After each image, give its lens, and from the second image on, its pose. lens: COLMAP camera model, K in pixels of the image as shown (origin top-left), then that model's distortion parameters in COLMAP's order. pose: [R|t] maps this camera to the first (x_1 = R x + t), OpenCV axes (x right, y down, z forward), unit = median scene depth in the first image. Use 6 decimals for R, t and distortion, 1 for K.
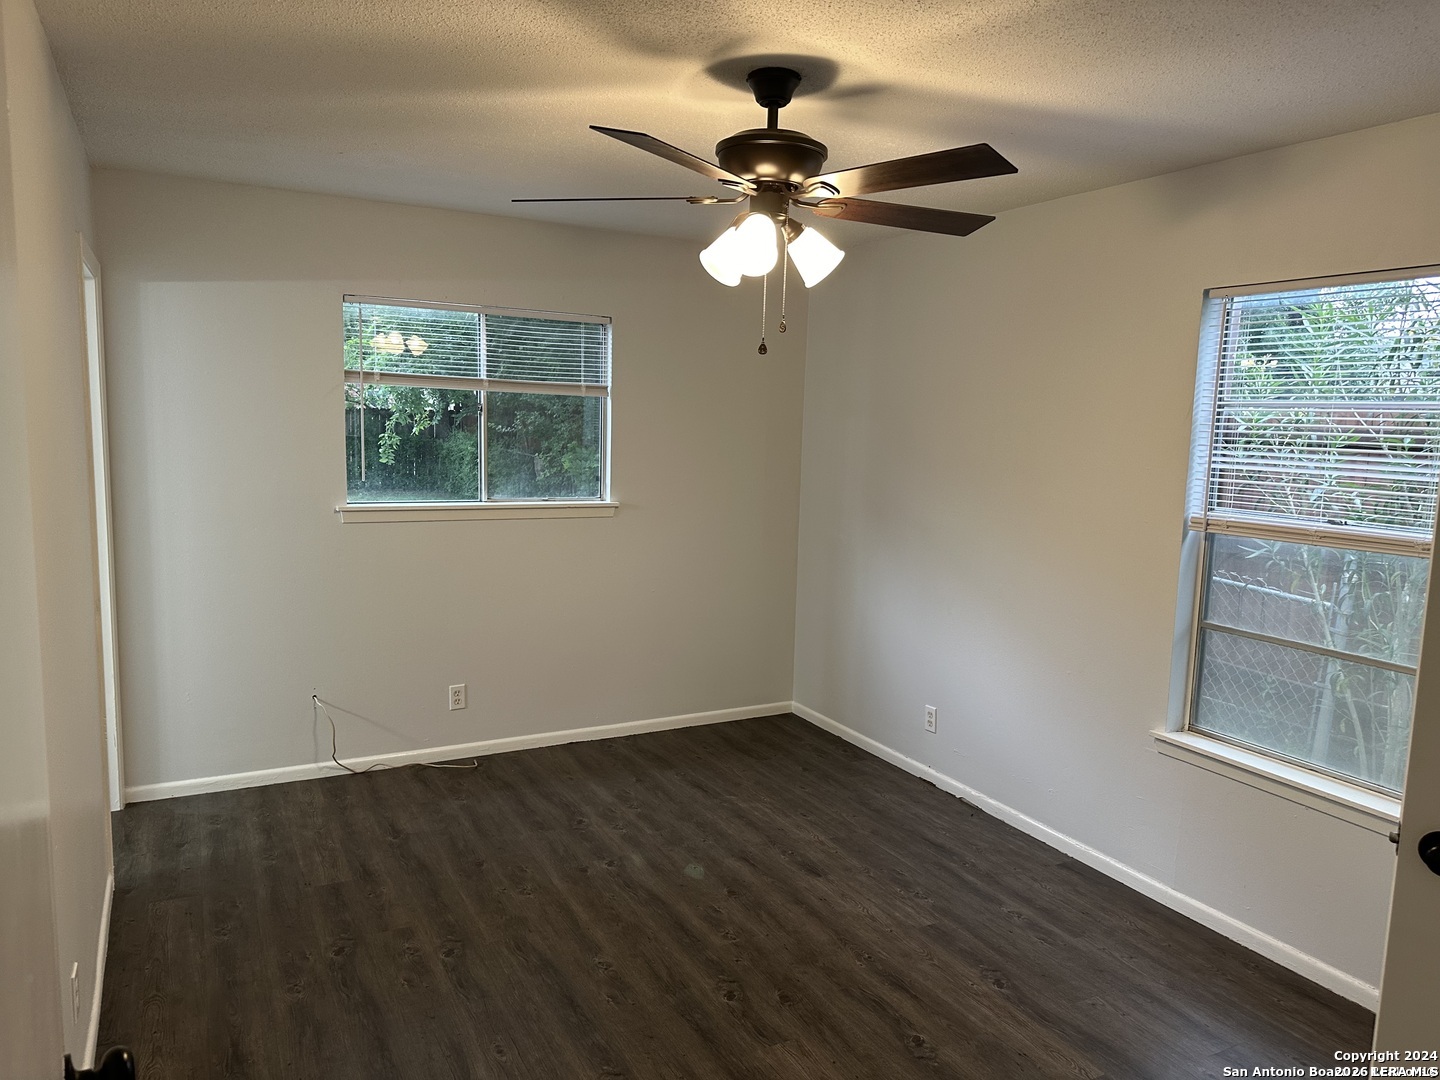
lens RADIAL K [[1024.7, 0, 729.3], [0, 1024.7, 542.0], [0, 0, 1]] dist [0.000694, -0.006096]
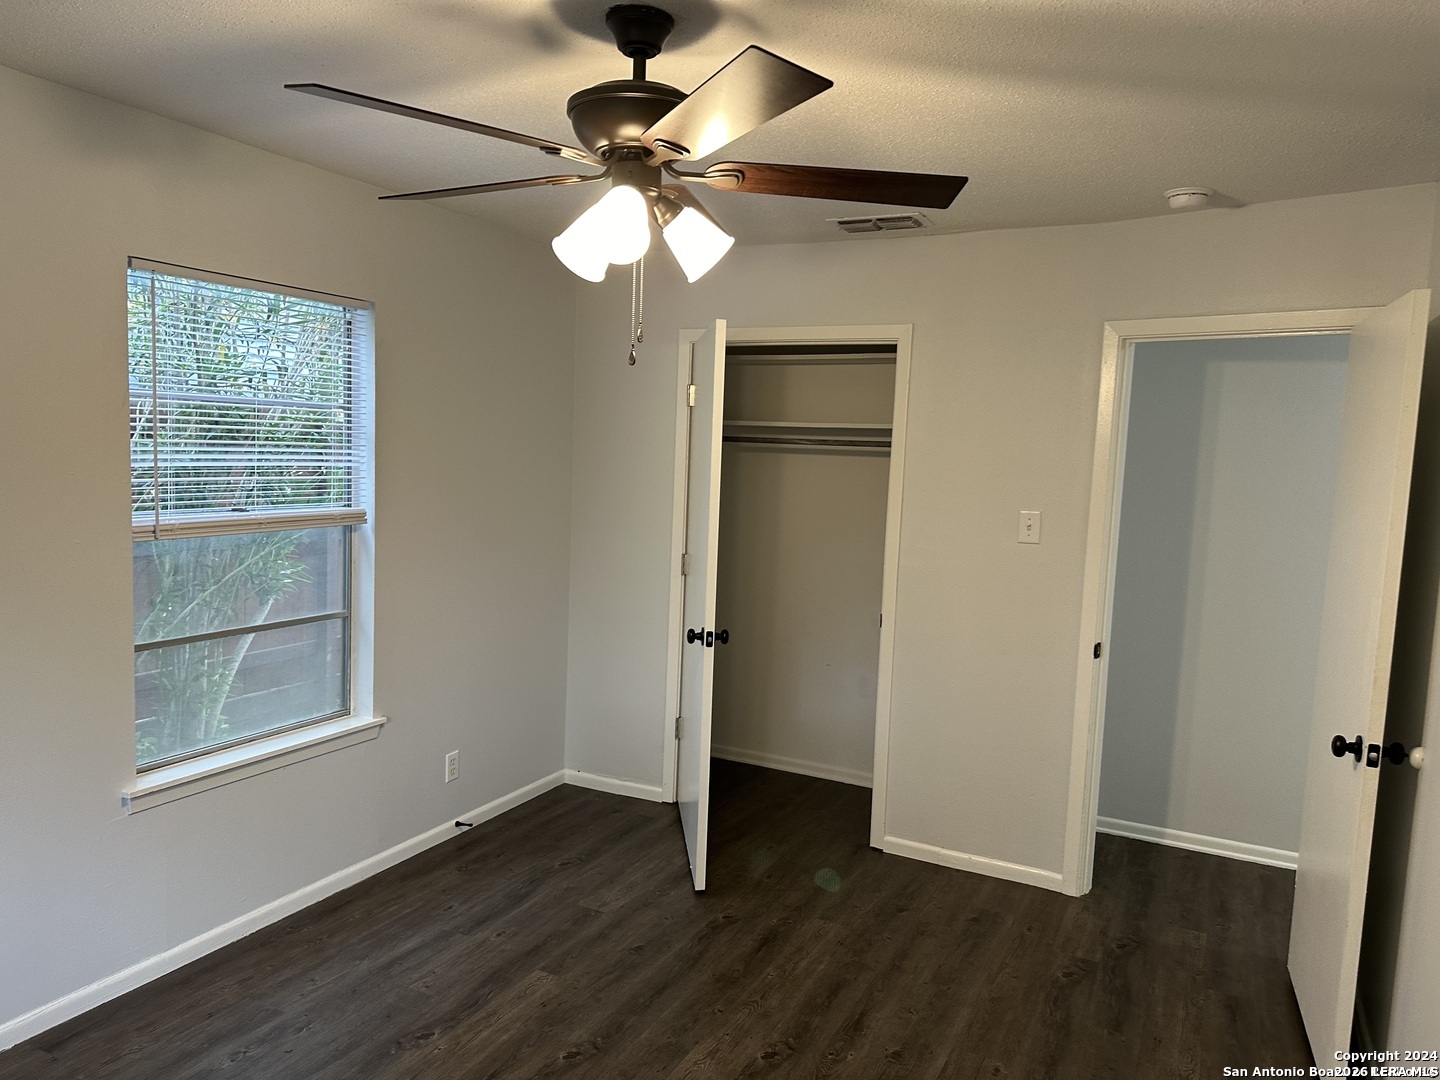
lens RADIAL K [[1009.5, 0, 700.0], [0, 1009.5, 542.2], [0, 0, 1]] dist [-0.038653, -0.000374]
pose [[-0.570345, -0.124876, 0.811857, -0.538610], [0.051904, 0.980922, 0.187344, -0.157753], [-0.819764, 0.148989, -0.552983, 1.195373]]
